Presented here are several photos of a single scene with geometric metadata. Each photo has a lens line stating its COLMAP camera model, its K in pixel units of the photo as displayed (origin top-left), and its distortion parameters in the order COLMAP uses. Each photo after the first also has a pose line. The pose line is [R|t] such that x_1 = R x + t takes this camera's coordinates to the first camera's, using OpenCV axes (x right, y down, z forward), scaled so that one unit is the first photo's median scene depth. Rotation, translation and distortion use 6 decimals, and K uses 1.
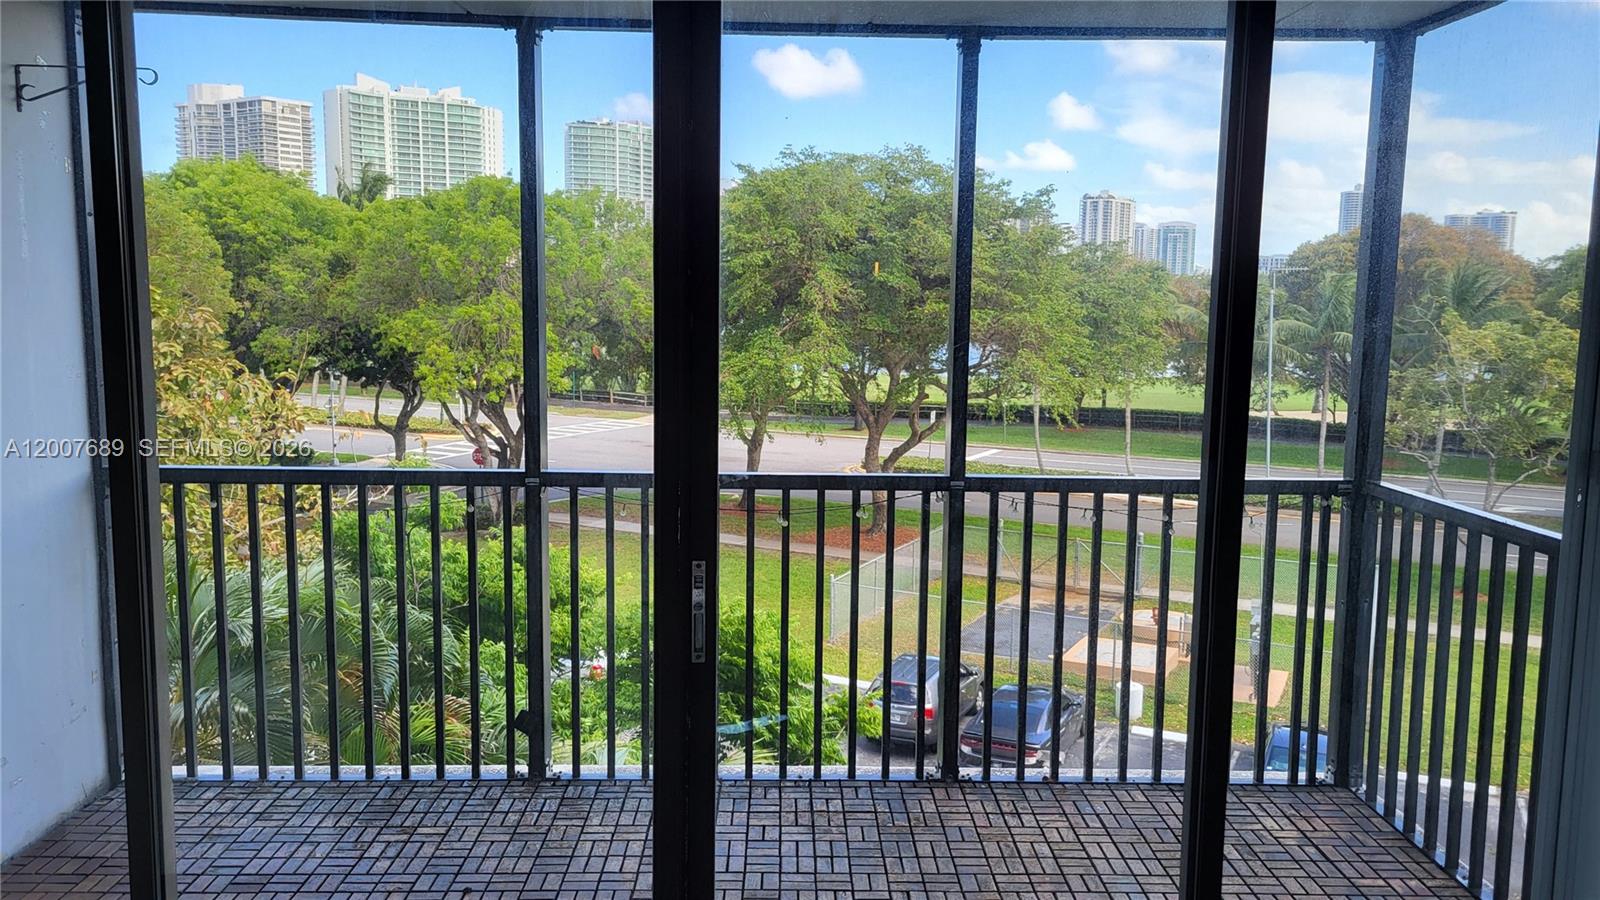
lens RADIAL K [[1234.7, 0, 813.0], [0, 1234.7, 424.8], [0, 0, 1]] dist [0.048689, -0.002589]
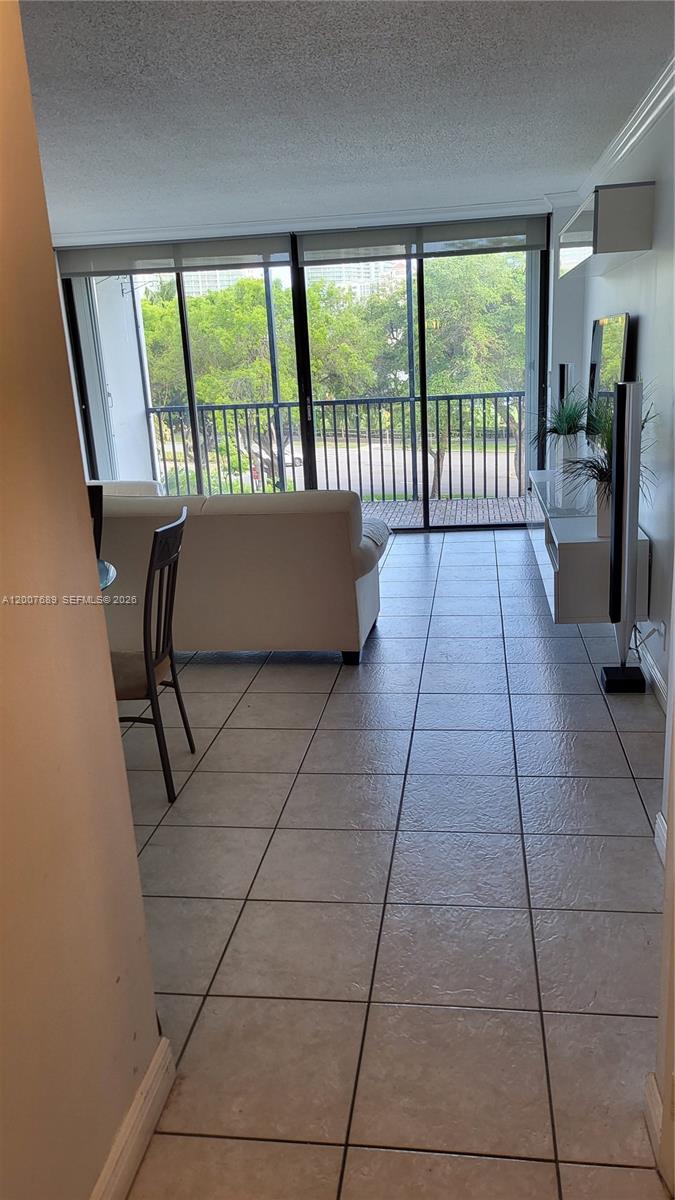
lens RADIAL K [[923.9, 0, 346.3], [0, 923.9, 617.6], [0, 0, 1]] dist [0.044860, -0.004251]
pose [[0.985547, -0.018678, -0.168371, 0.315675], [0.047270, 0.984747, 0.167449, 0.179191], [0.162675, -0.172988, 0.971397, -1.267970]]
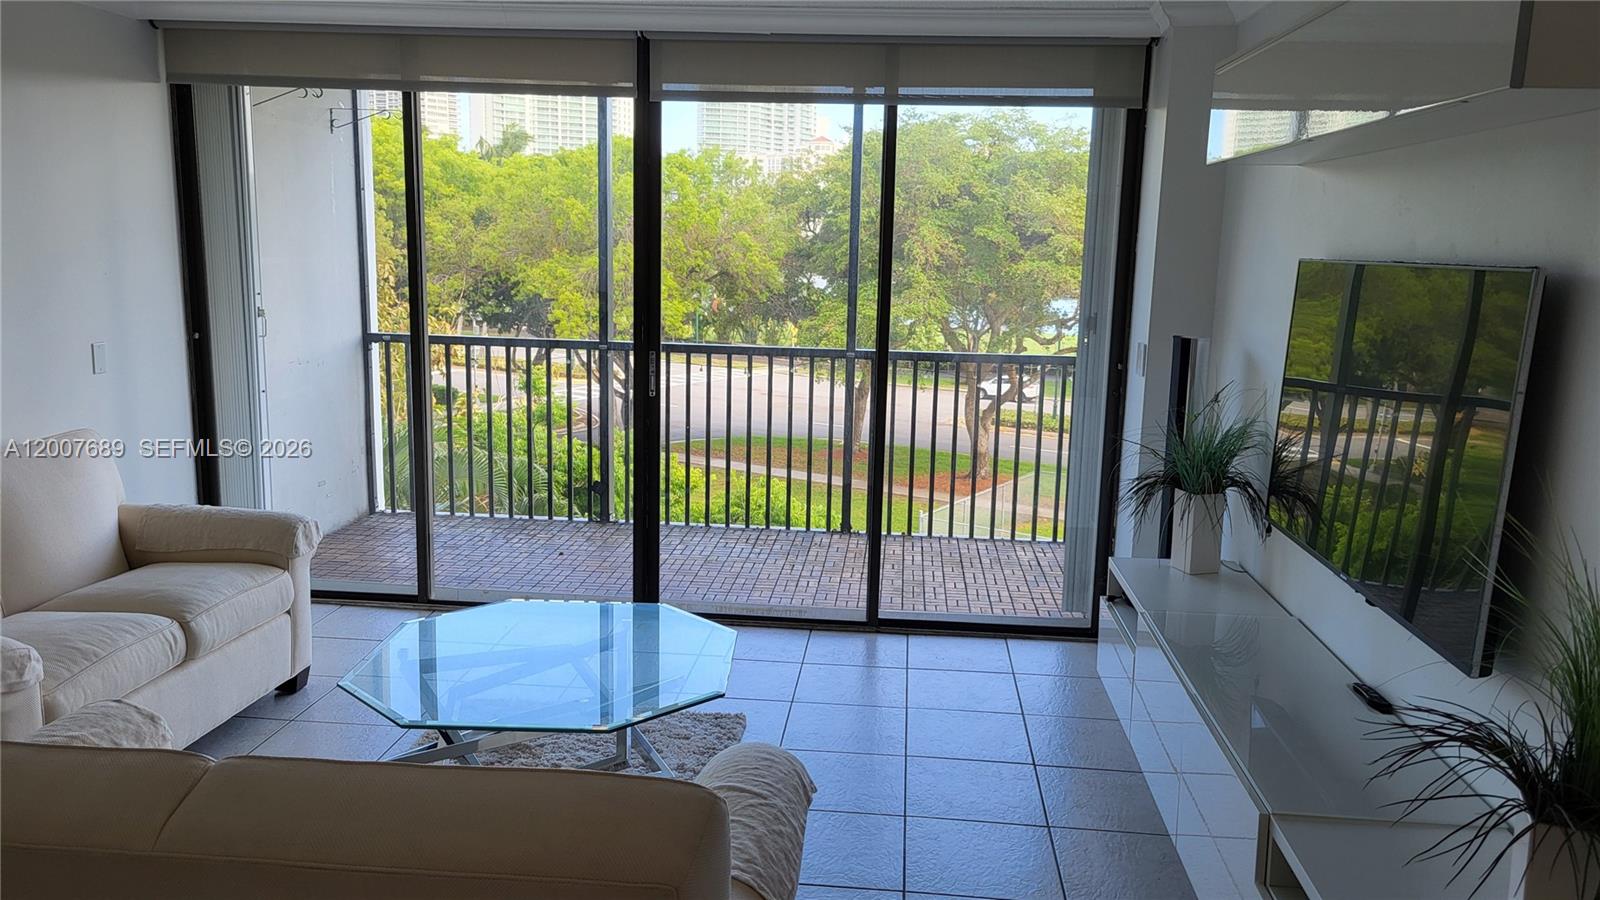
lens RADIAL K [[1236.7, 0, 816.2], [0, 1236.7, 439.7], [0, 0, 1]] dist [0.039918, -0.006772]
pose [[0.994843, 0.027019, -0.097759, 0.227539], [-0.022433, 0.998609, 0.047708, 0.081351], [0.098912, -0.045269, 0.994066, -0.651588]]
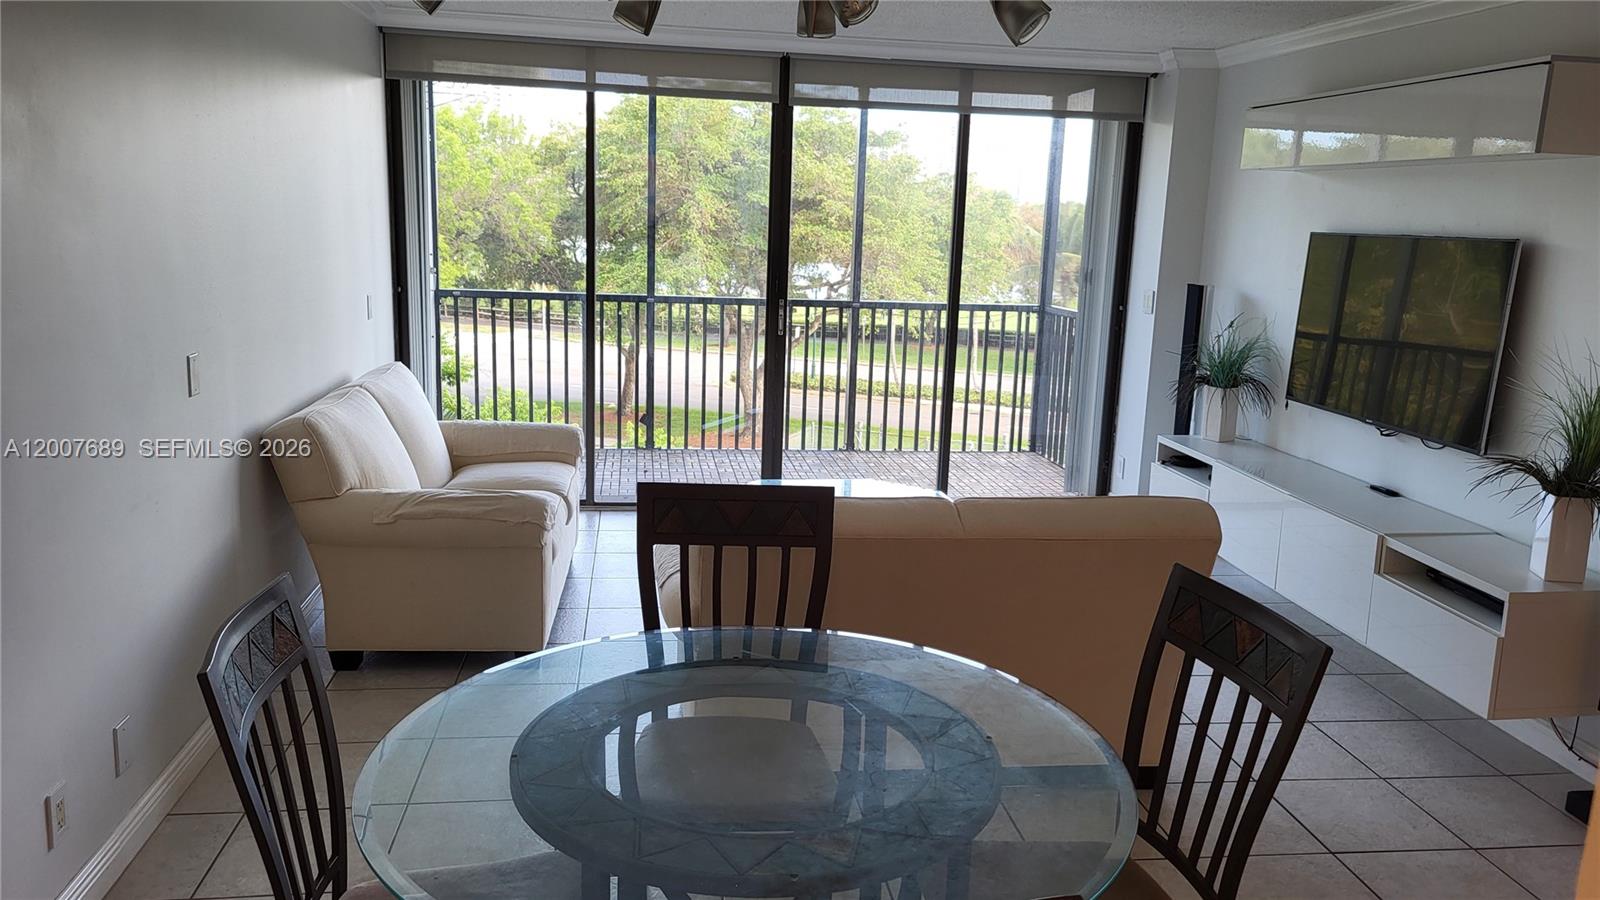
lens RADIAL K [[1231.9, 0, 835.6], [0, 1231.9, 445.8], [0, 0, 1]] dist [0.044860, -0.004251]
pose [[0.991146, -0.003784, 0.132726, -0.186094], [-0.006727, 0.996879, 0.078652, 0.116673], [-0.132609, -0.078848, 0.988027, -1.015613]]
